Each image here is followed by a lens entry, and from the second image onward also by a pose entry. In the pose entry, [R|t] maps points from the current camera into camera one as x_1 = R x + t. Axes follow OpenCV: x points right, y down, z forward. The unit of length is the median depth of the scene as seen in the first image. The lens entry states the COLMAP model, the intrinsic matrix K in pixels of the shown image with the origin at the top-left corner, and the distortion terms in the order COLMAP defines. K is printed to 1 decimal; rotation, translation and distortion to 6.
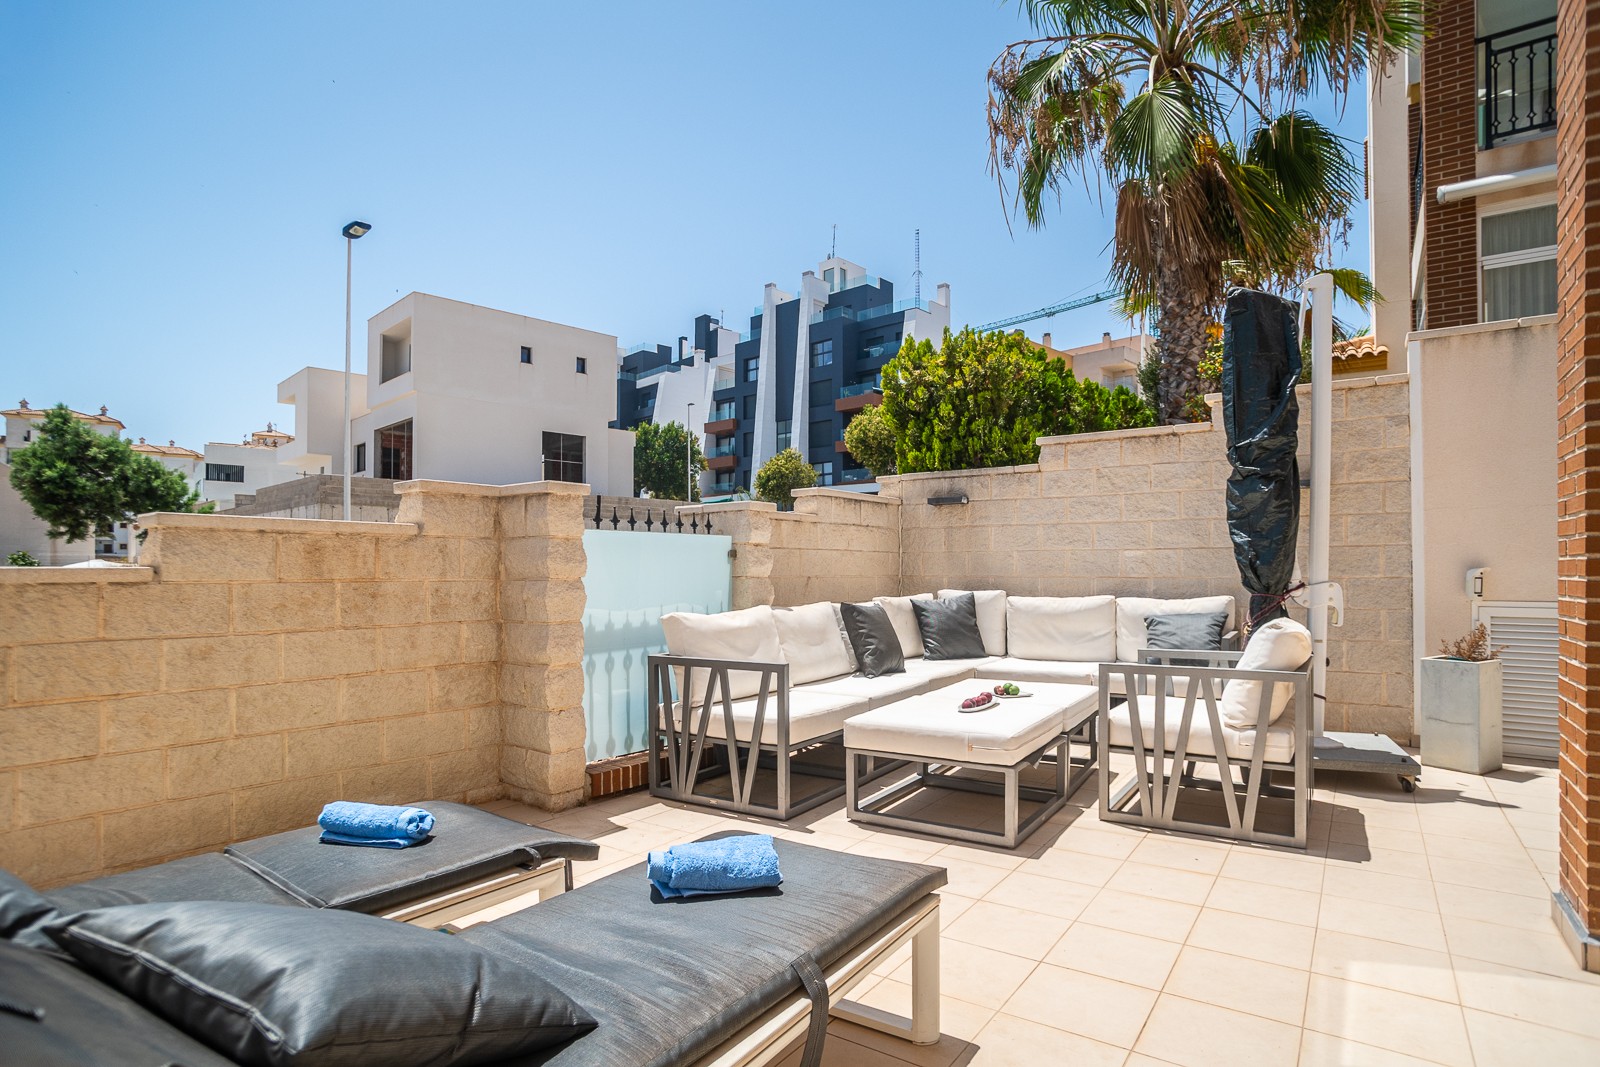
lens RADIAL K [[829.6, 0, 780.8], [0, 829.6, 566.9], [0, 0, 1]] dist [-0.026795, 0.005874]
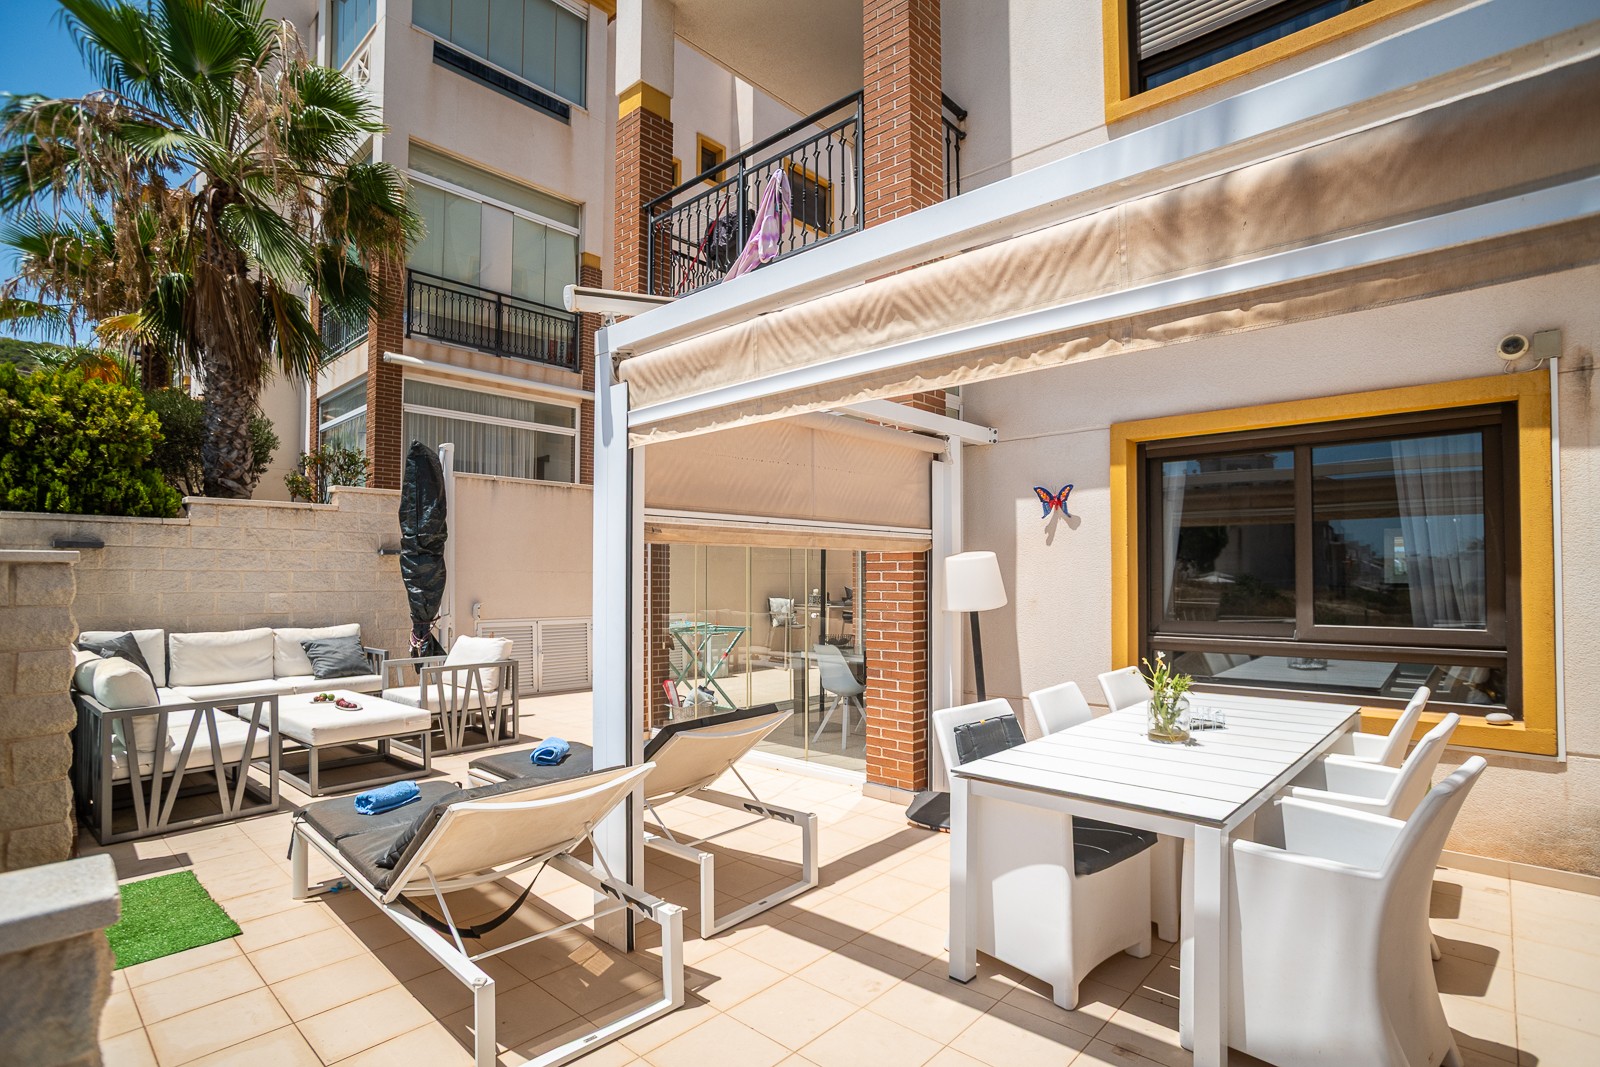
lens RADIAL K [[778.3, 0, 834.1], [0, 778.3, 571.7], [0, 0, 1]] dist [-0.039449, 0.011239]
pose [[0.115260, 0.008625, 0.993298, -0.693590], [-0.004638, 0.999956, -0.008145, -0.048403], [-0.993325, -0.003668, 0.115295, -0.031119]]
